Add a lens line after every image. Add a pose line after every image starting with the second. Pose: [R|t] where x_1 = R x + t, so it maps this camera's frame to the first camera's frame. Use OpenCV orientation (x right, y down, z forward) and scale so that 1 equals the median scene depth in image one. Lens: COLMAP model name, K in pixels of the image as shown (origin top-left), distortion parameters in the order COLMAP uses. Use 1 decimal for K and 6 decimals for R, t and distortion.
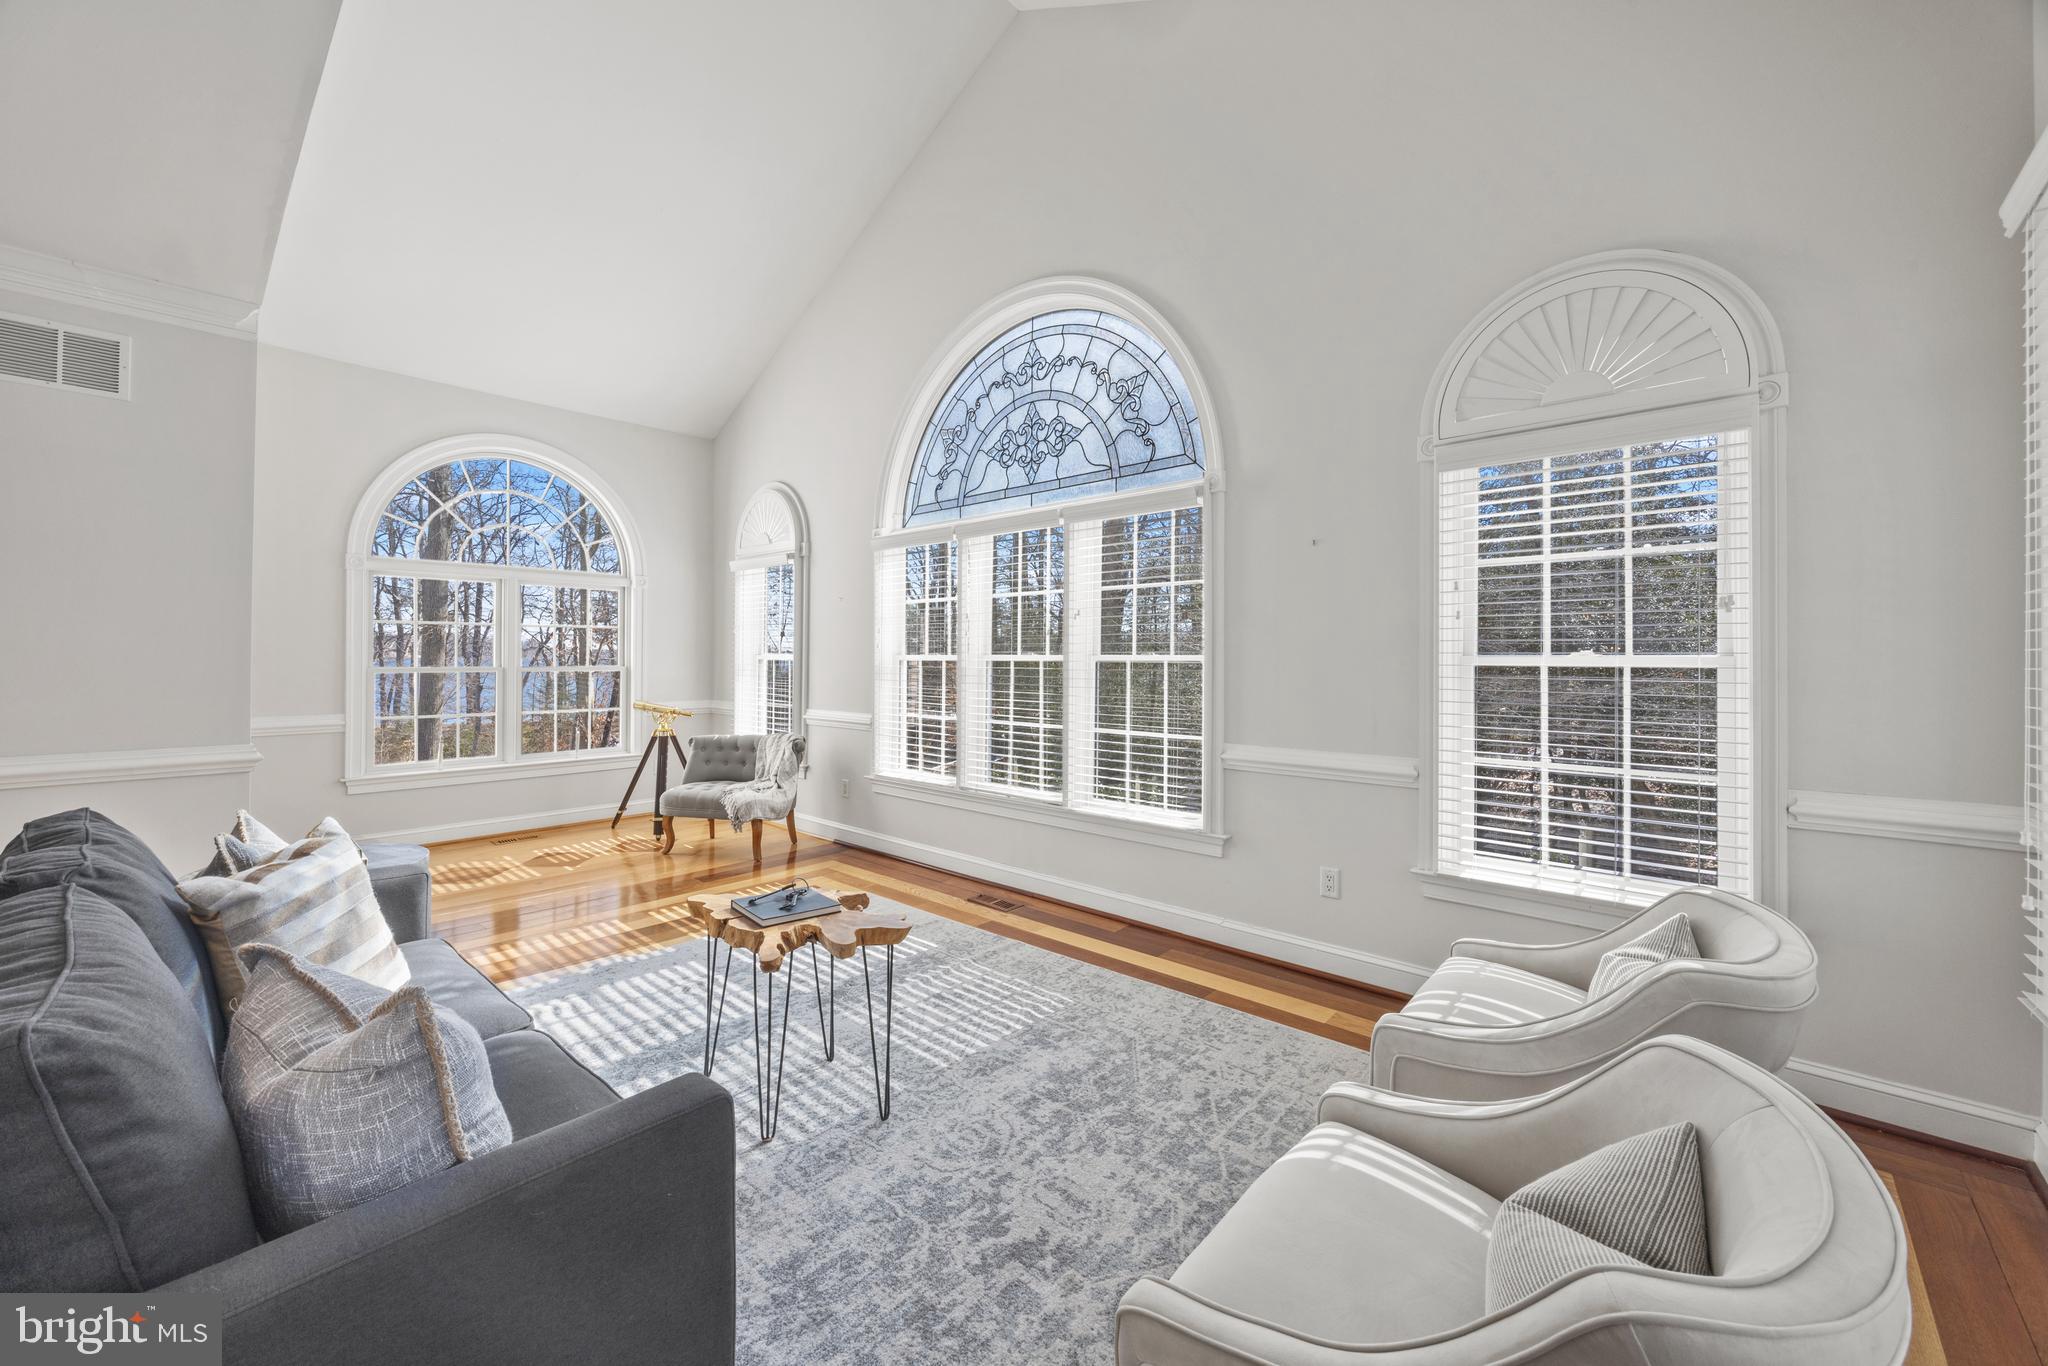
lens RADIAL K [[785.2, 0, 1034.7], [0, 785.2, 655.1], [0, 0, 1]] dist [-0.003661, 0.000142]
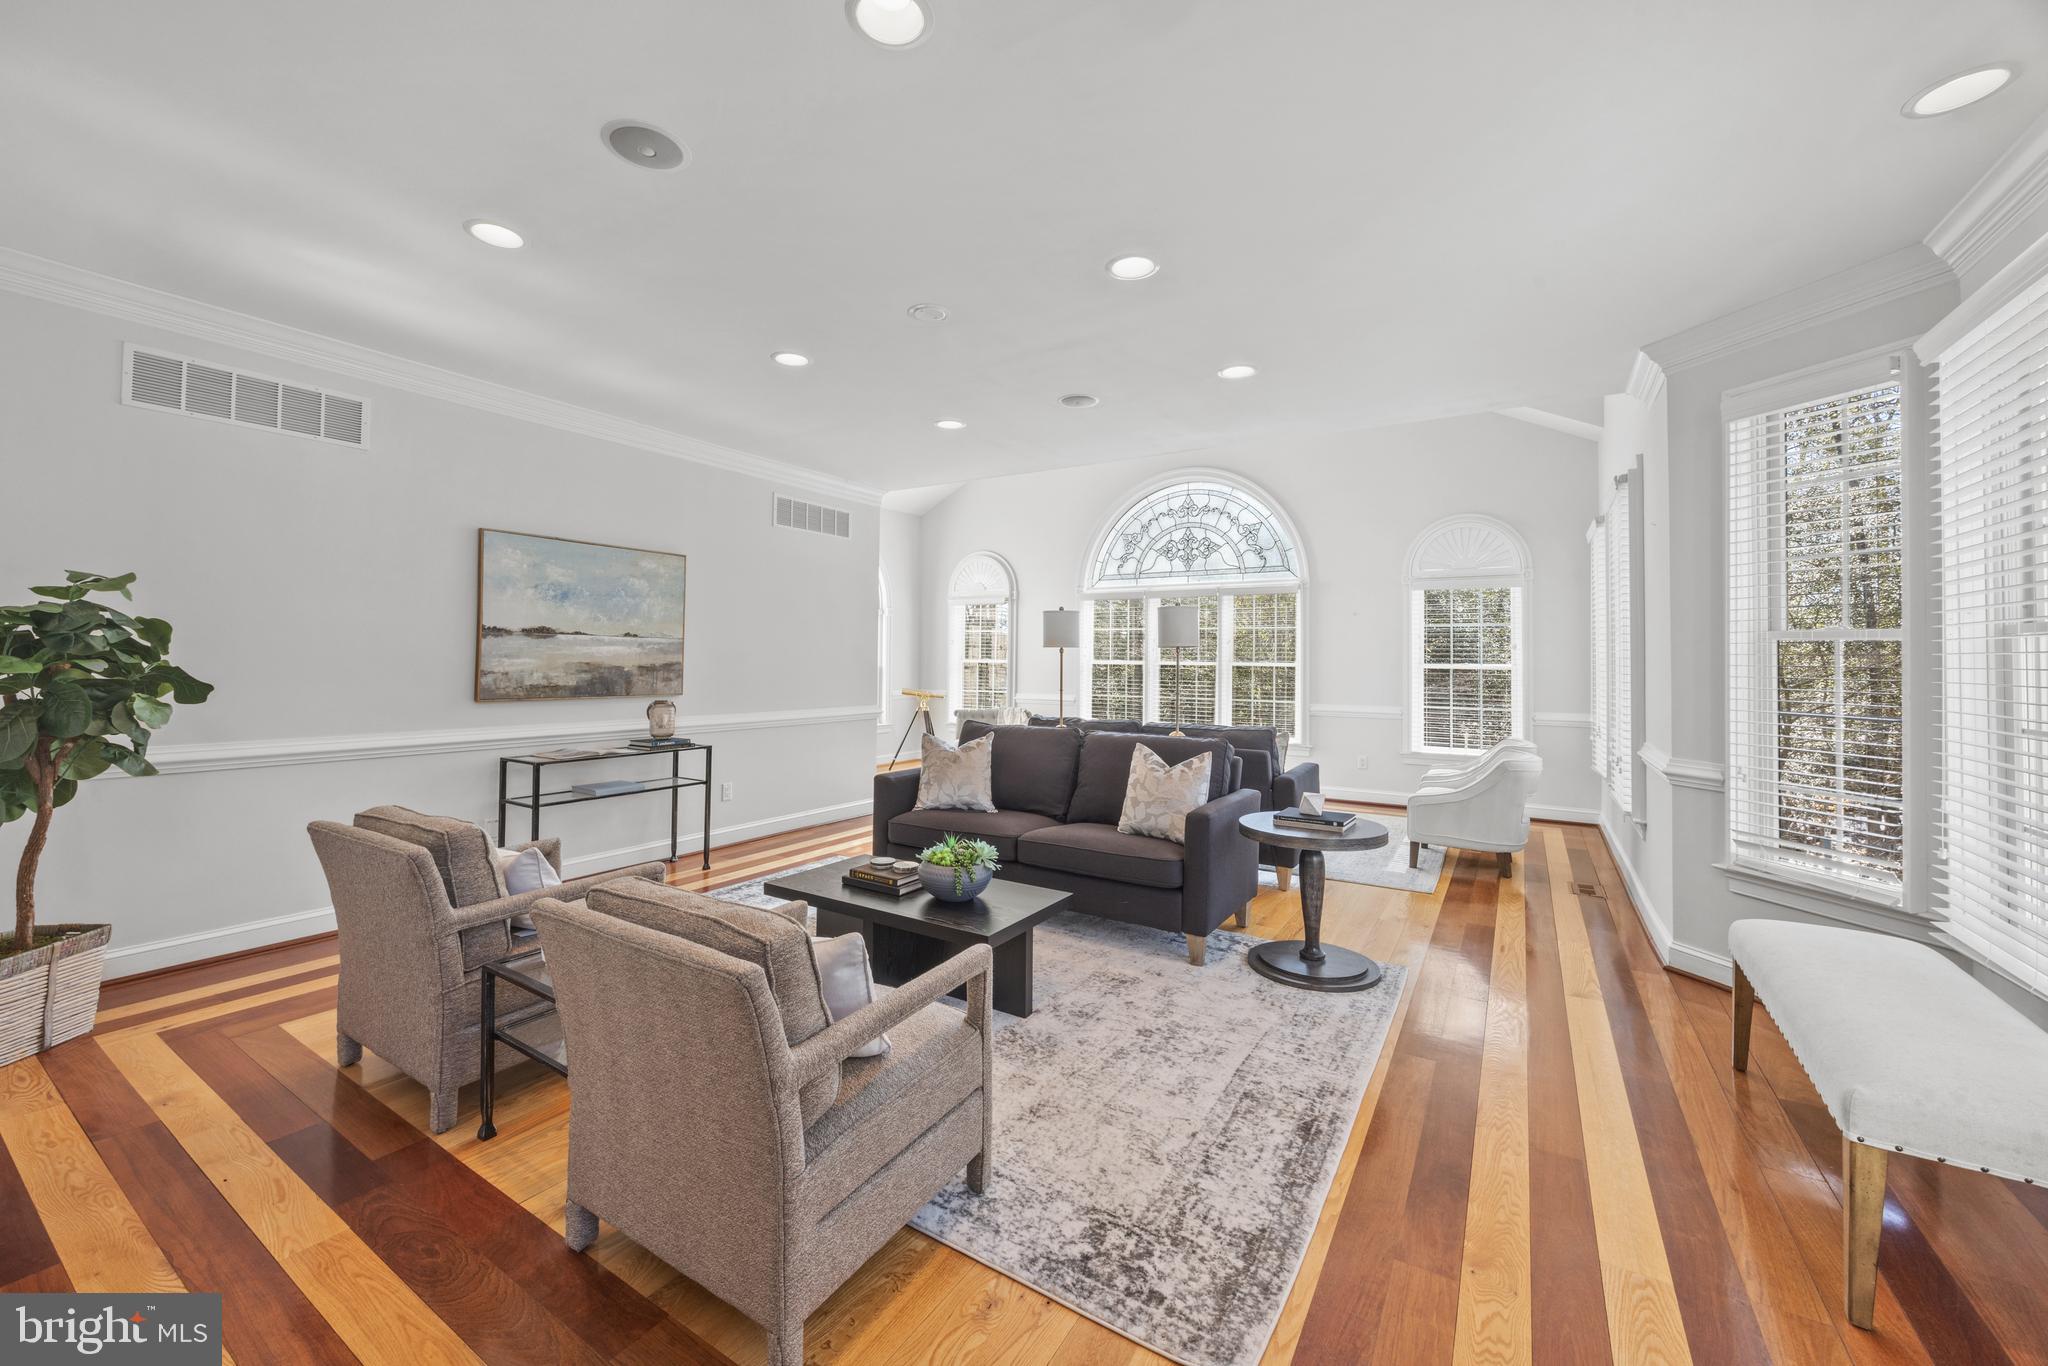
lens RADIAL K [[785.2, 0, 1033.7], [0, 785.2, 644.4], [0, 0, 1]] dist [-0.003661, 0.000142]
pose [[0.984510, 0.008127, 0.175142, -0.740913], [-0.004896, 0.999810, -0.018871, -0.005454], [-0.175262, 0.017721, 0.984362, -0.831574]]
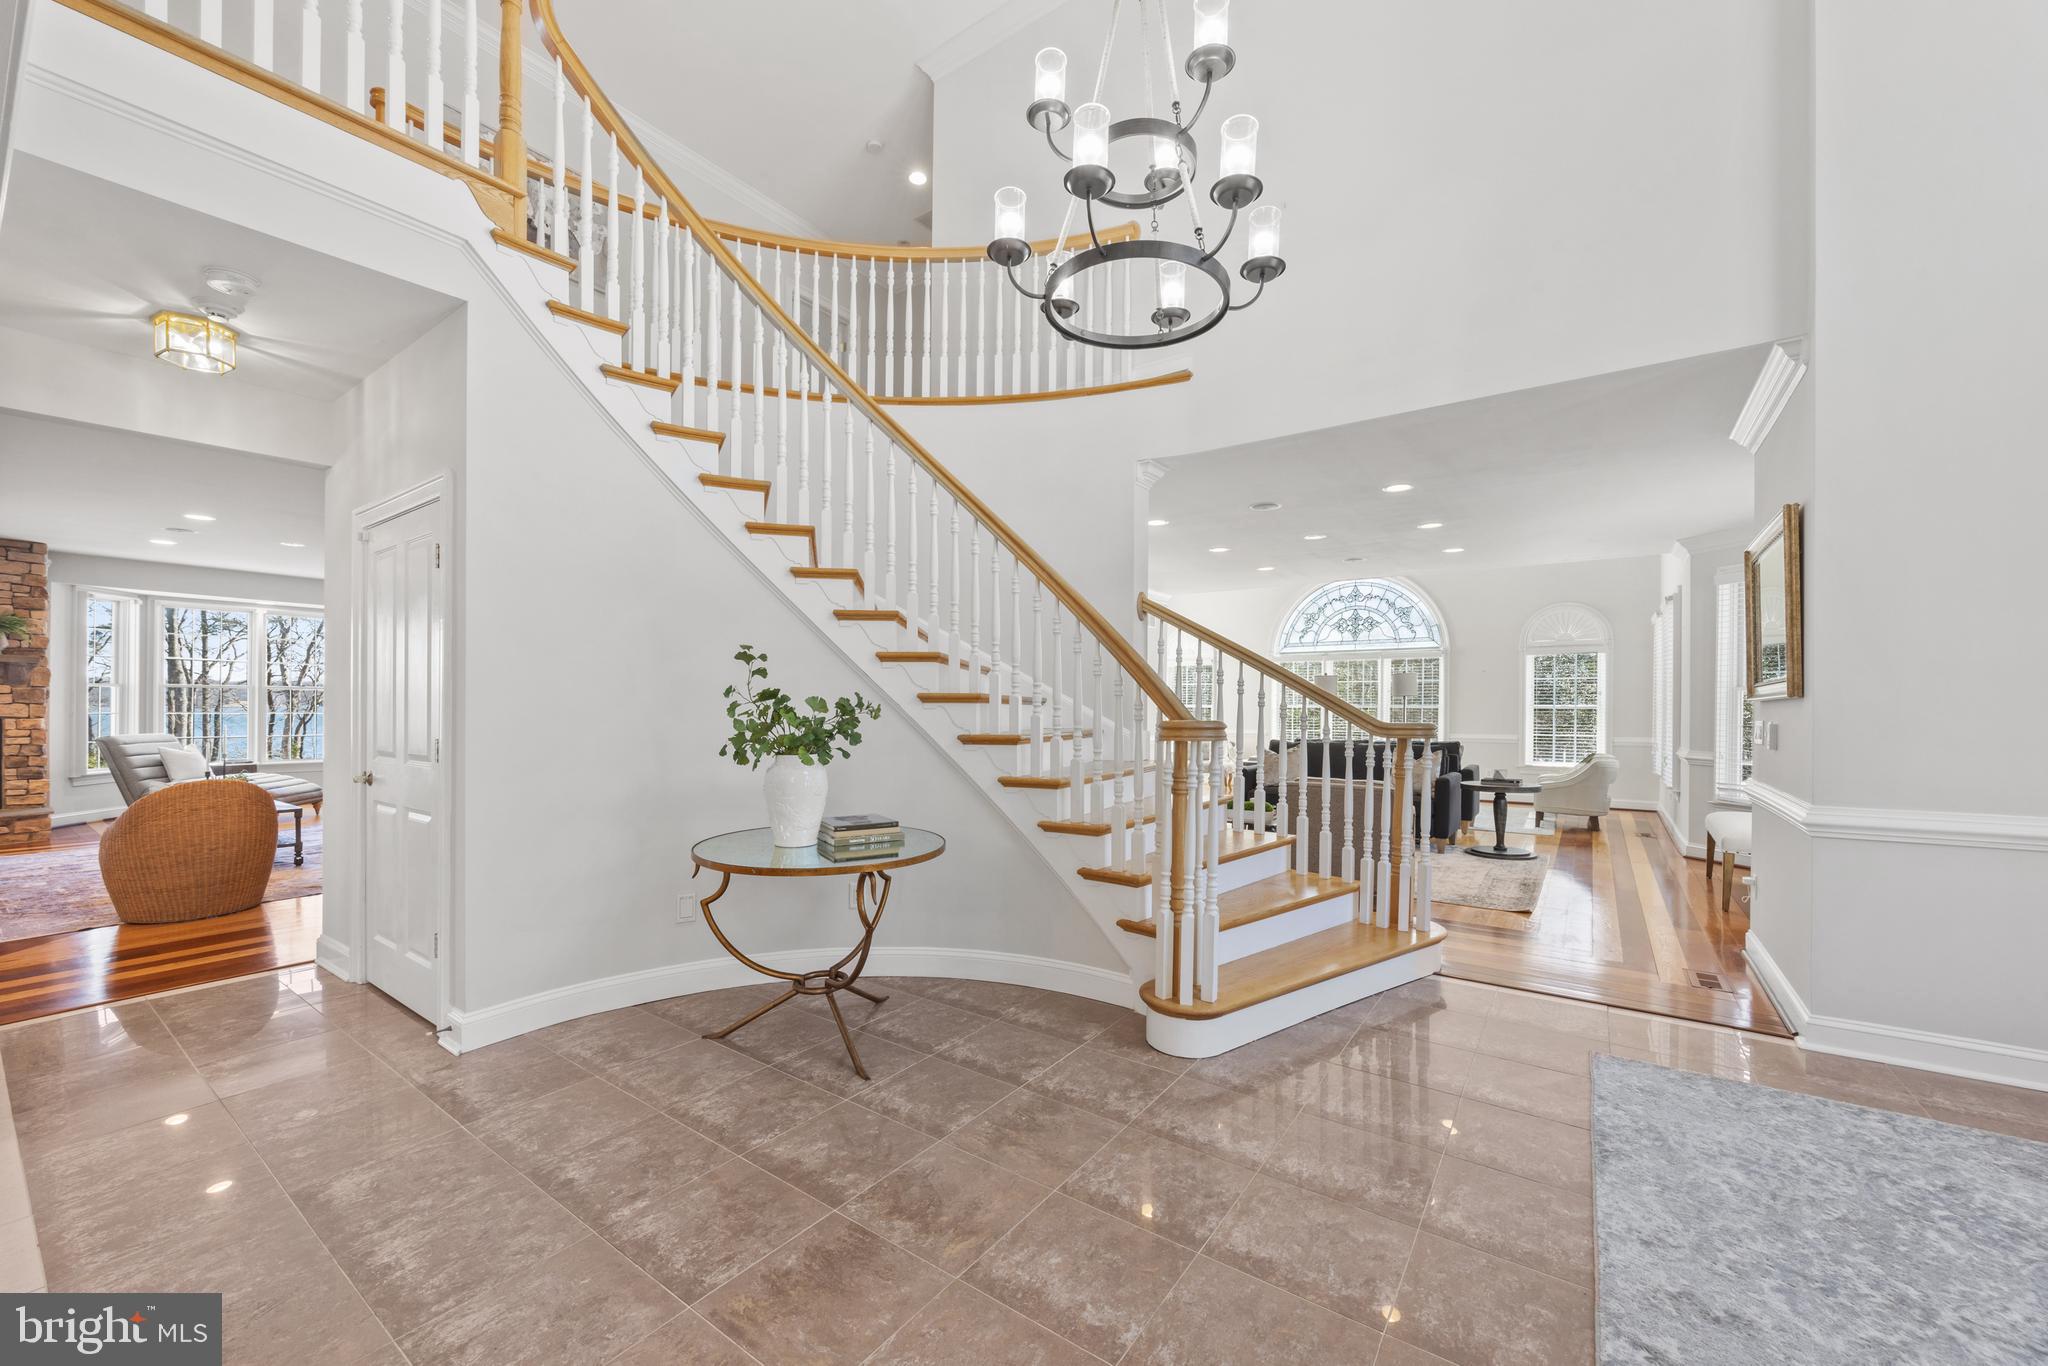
lens RADIAL K [[785.2, 0, 1028.8], [0, 785.2, 706.7], [0, 0, 1]] dist [-0.003661, 0.000142]
pose [[0.993711, -0.003947, 0.111904, -1.484643], [0.003448, 0.999983, 0.004655, -0.011558], [-0.111921, -0.004239, 0.993708, -1.600562]]
